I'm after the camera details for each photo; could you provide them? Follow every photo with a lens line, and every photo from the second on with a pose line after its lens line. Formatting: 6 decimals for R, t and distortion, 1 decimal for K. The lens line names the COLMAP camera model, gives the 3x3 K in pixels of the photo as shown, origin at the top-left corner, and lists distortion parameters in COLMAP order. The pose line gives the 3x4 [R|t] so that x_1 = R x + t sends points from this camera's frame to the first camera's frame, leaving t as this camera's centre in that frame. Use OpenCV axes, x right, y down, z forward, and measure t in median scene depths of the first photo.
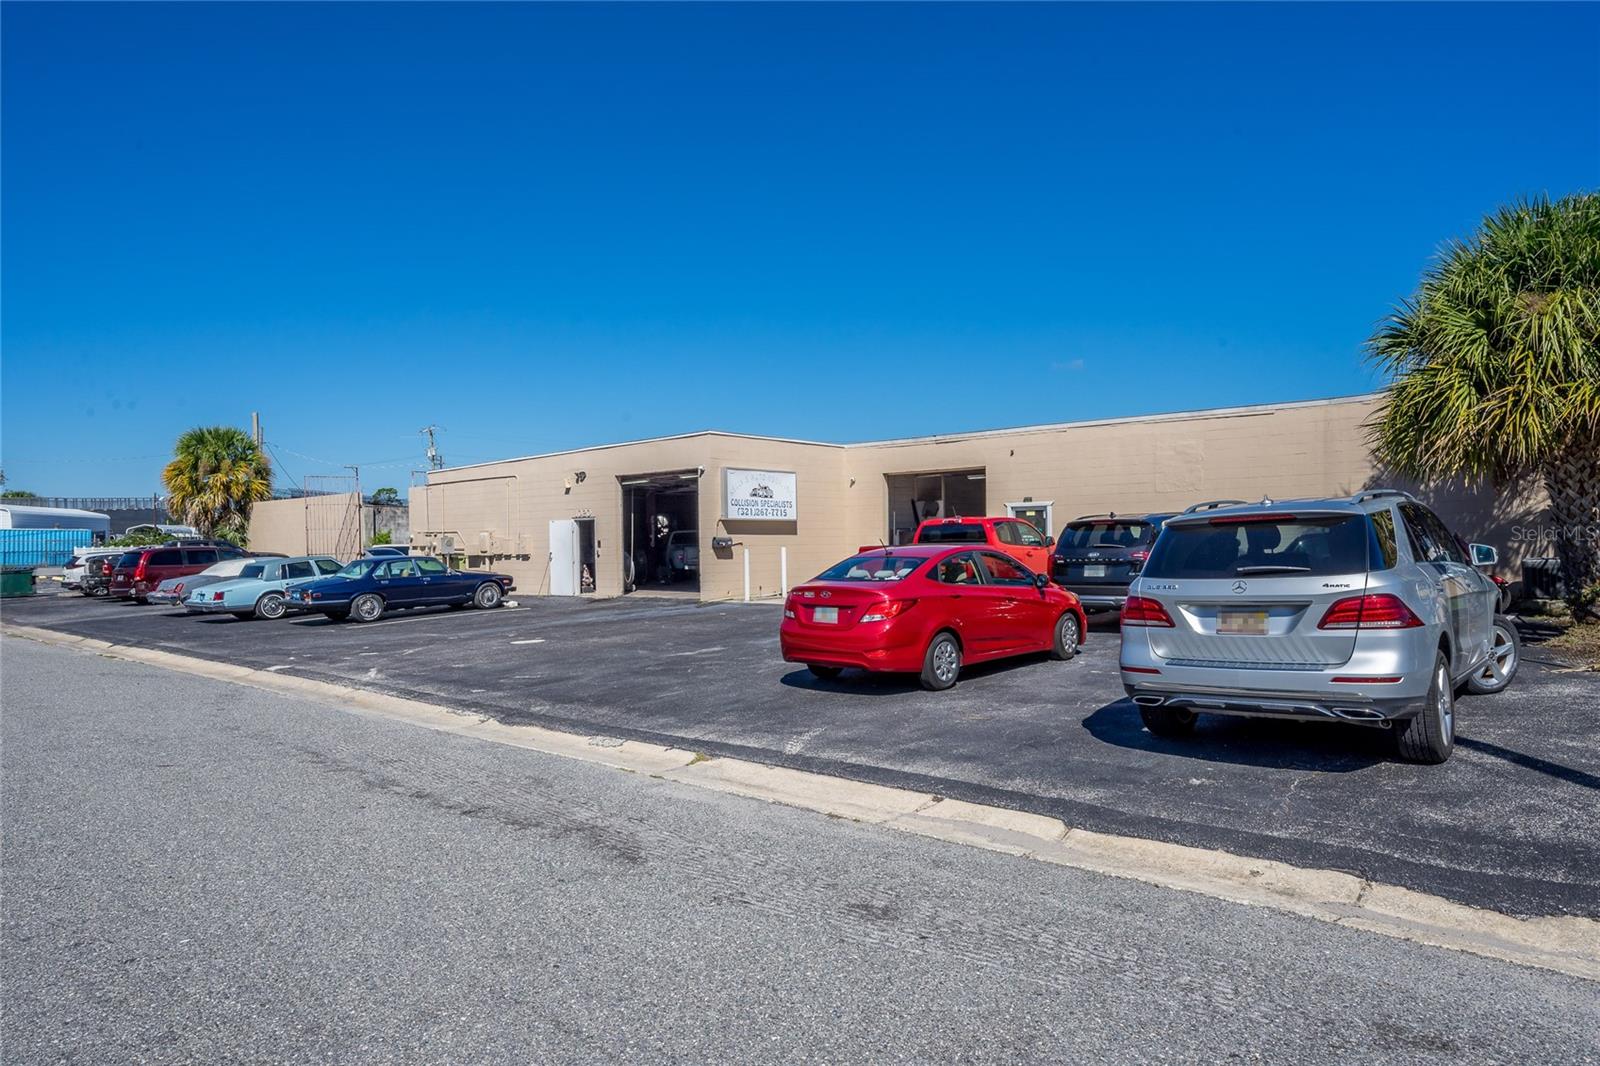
lens RADIAL K [[933.6, 0, 793.8], [0, 933.6, 536.2], [0, 0, 1]] dist [-0.000899, -0.000110]
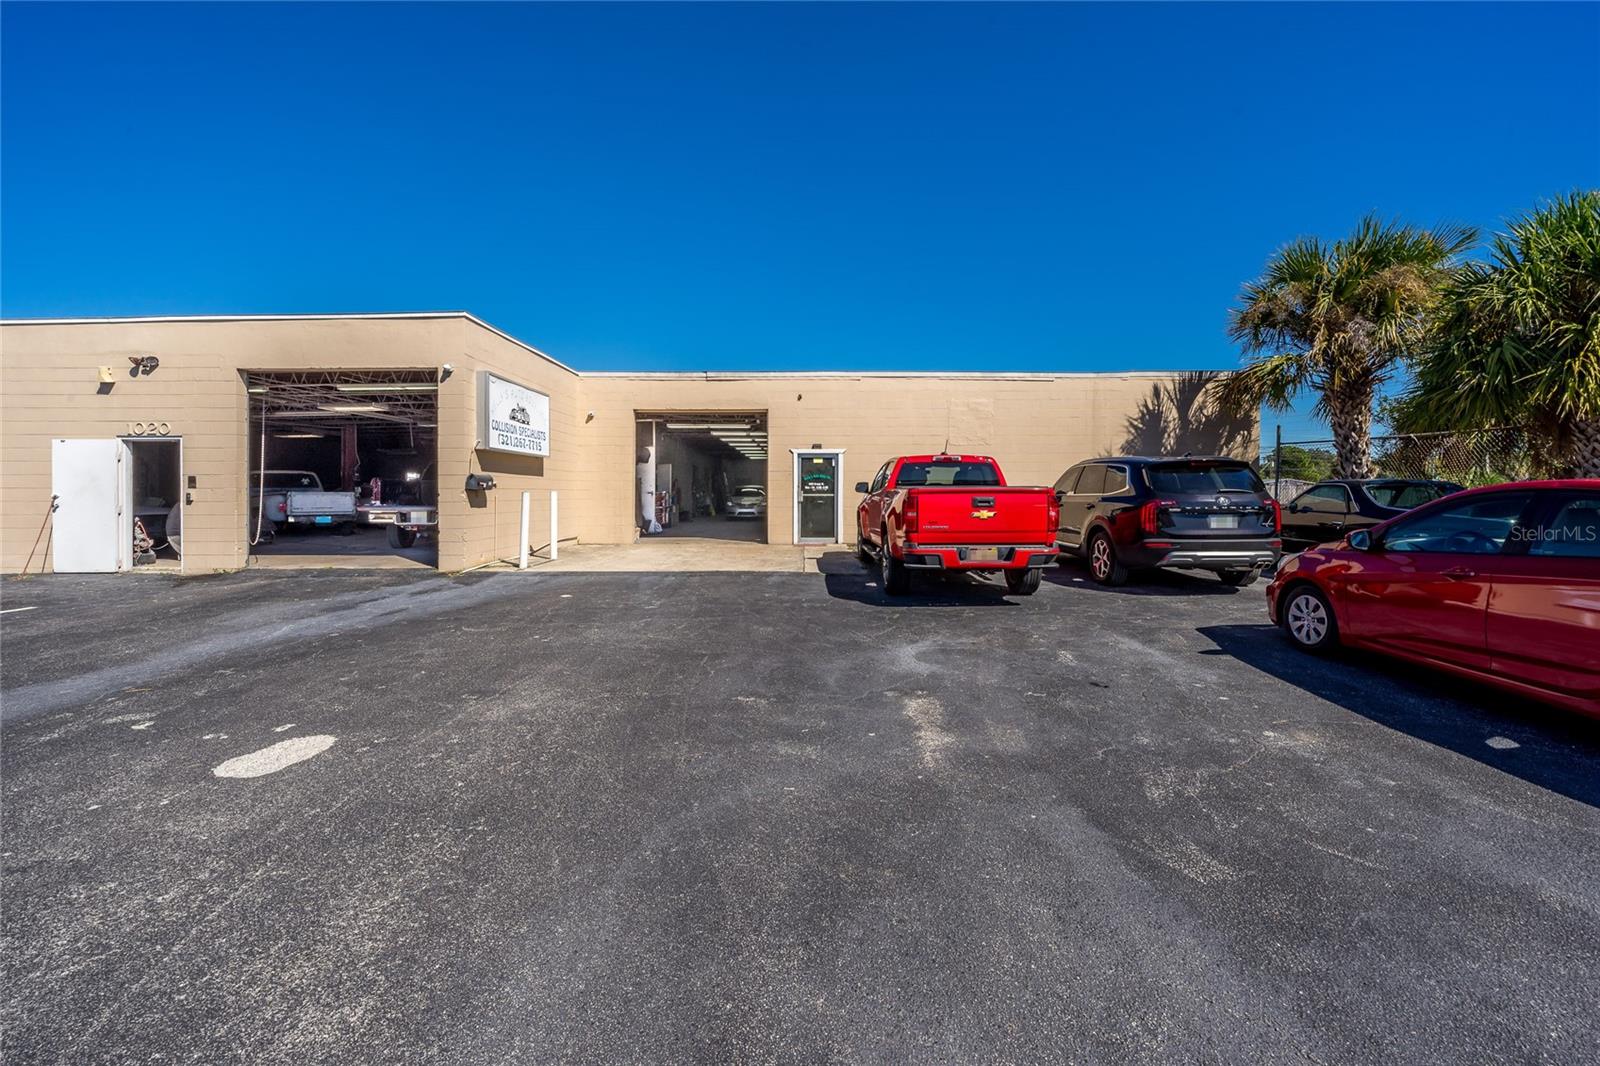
lens RADIAL K [[661.7, 0, 798.6], [0, 661.7, 494.1], [0, 0, 1]] dist [0.000764, -0.000062]
pose [[0.766206, 0.014151, 0.642439, -0.194080], [-0.016332, 0.999863, -0.002545, 0.011670], [-0.642388, -0.008542, 0.766332, 0.456941]]
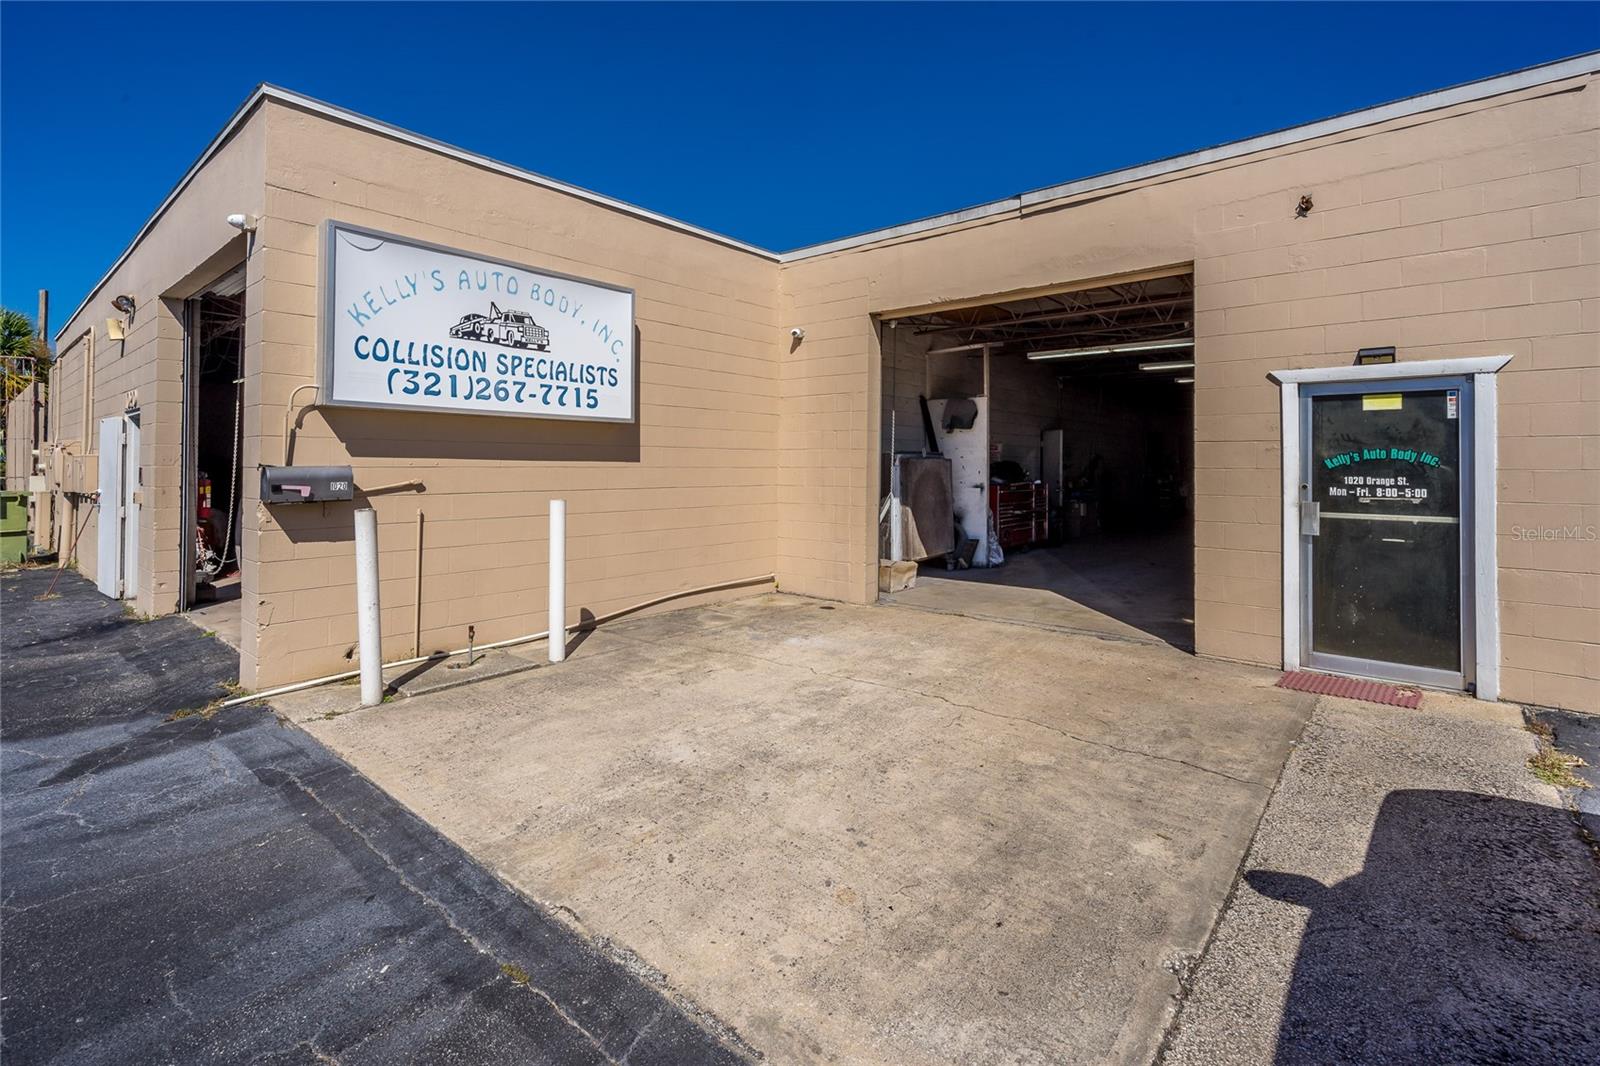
lens RADIAL K [[734.8, 0, 785.2], [0, 734.8, 457.3], [0, 0, 1]] dist [0.004134, 0.000416]
pose [[0.999830, 0.018392, 0.000877, 0.063730], [-0.018389, 0.999823, -0.003929, -0.003124], [-0.000949, 0.003912, 0.999992, 0.728086]]
